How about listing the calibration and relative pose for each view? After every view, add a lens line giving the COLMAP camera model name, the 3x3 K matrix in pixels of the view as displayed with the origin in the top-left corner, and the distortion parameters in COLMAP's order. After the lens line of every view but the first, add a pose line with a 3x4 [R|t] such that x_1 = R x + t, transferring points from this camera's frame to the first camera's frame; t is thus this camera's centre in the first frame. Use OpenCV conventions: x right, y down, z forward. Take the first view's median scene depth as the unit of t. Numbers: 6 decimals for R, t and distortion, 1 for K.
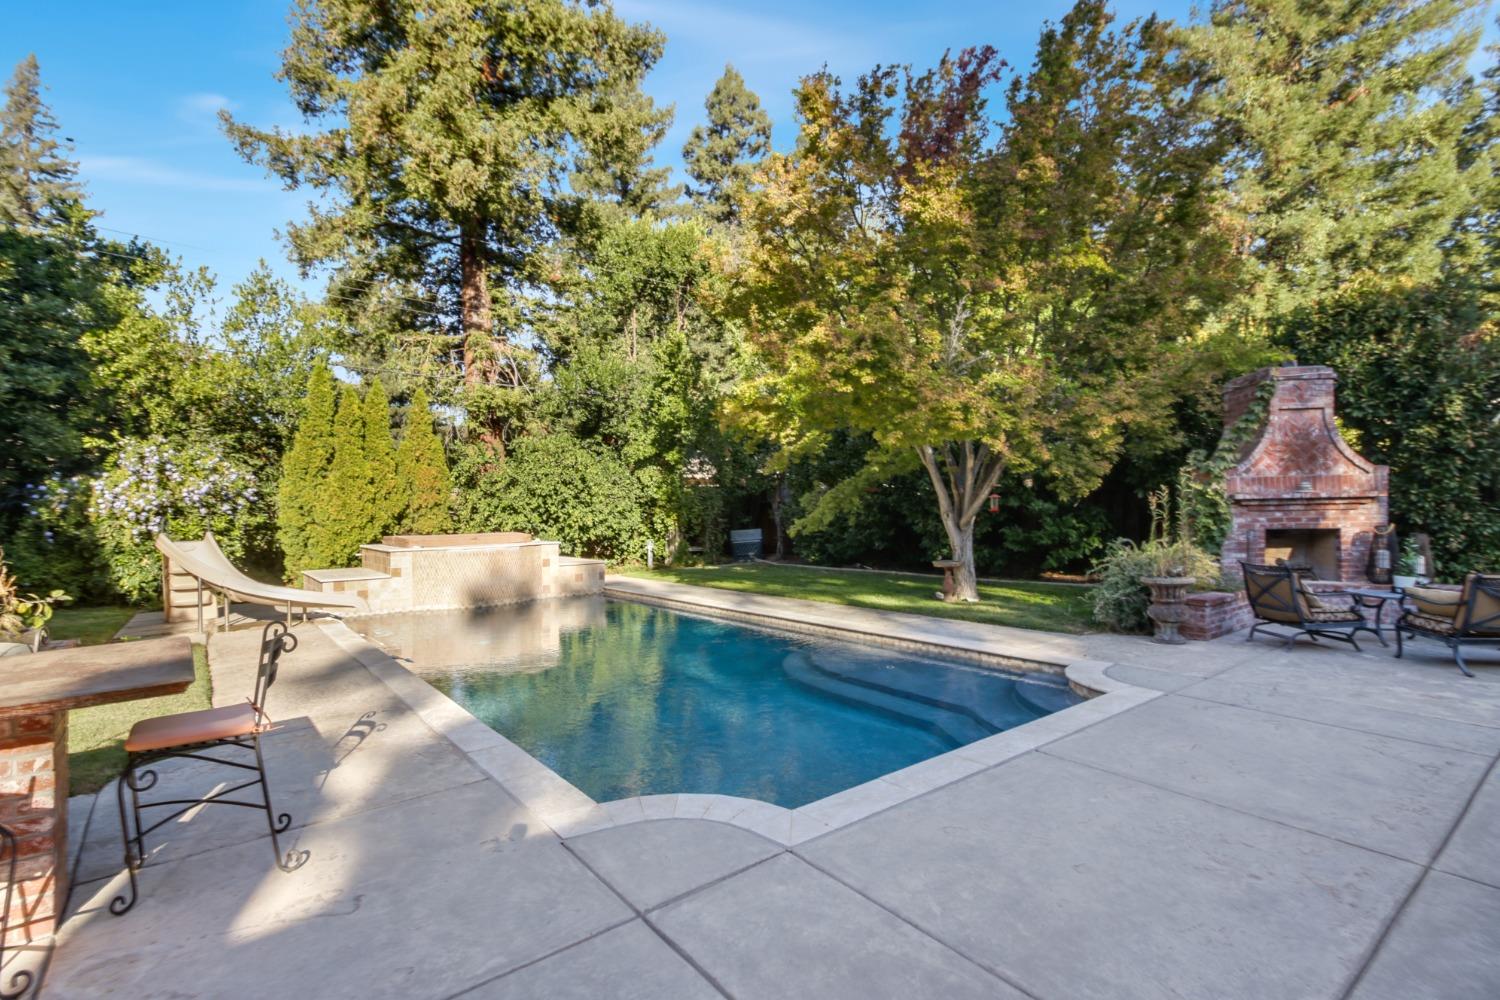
lens RADIAL K [[712.4, 0, 750.0], [0, 712.4, 500.0], [0, 0, 1]] dist [0.001057, 0.000249]
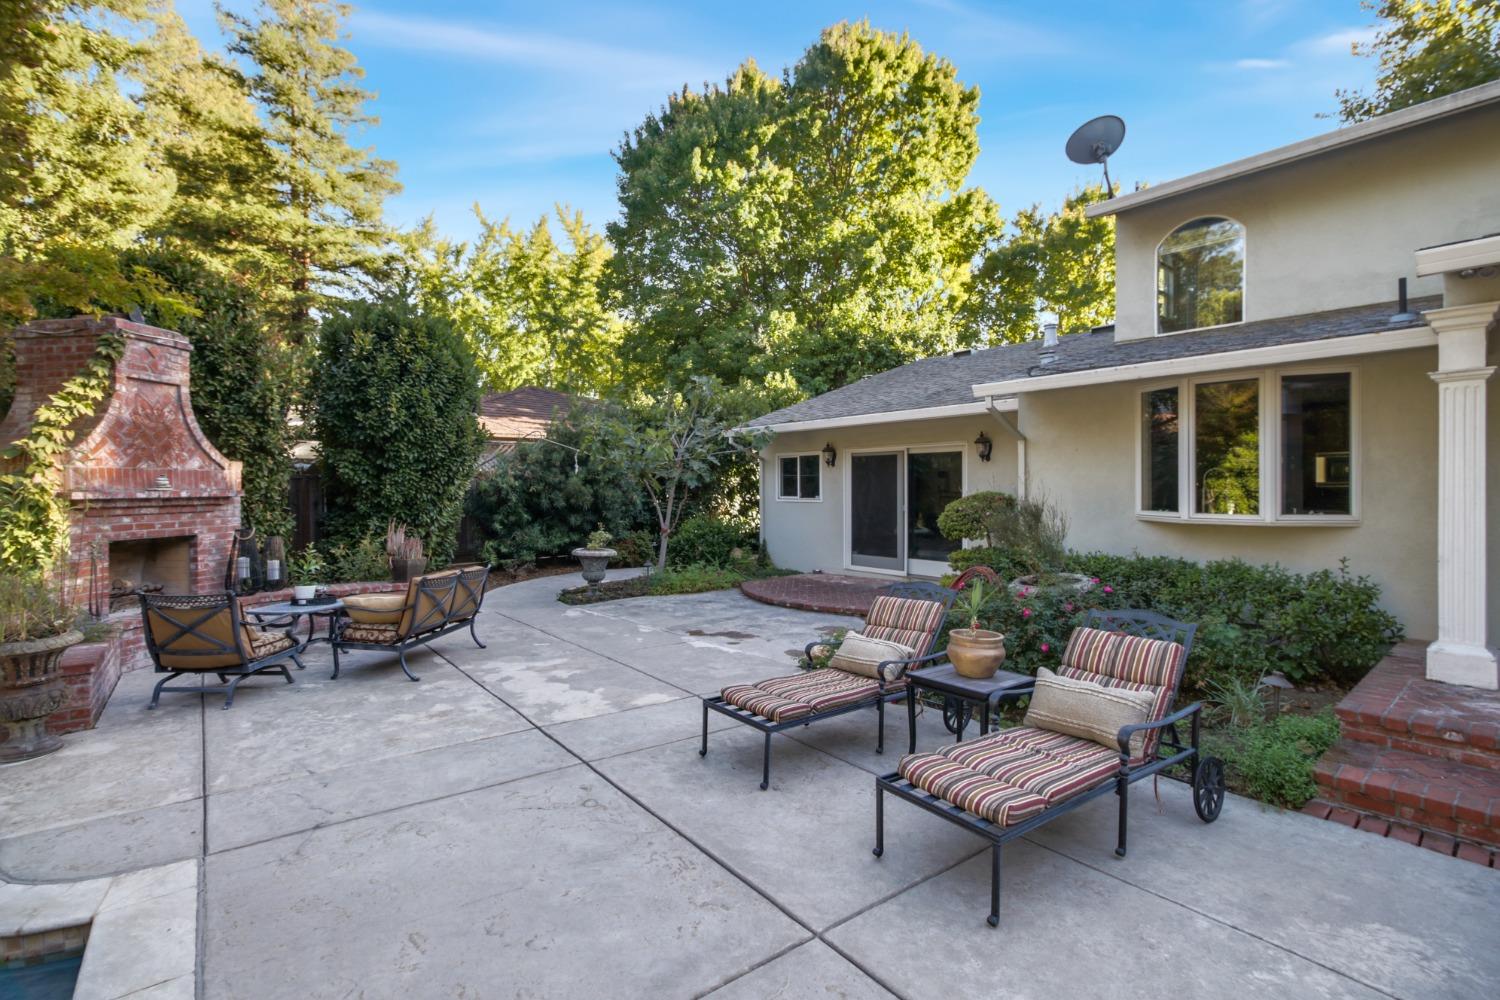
lens RADIAL K [[693.0, 0, 750.0], [0, 693.0, 500.0], [0, 0, 1]] dist [0.001475, 0.000319]
pose [[0.012998, -0.000308, 0.999915, 0.028606], [-0.004850, 0.999988, 0.000371, -0.003211], [-0.999904, -0.004855, 0.012996, 0.282743]]
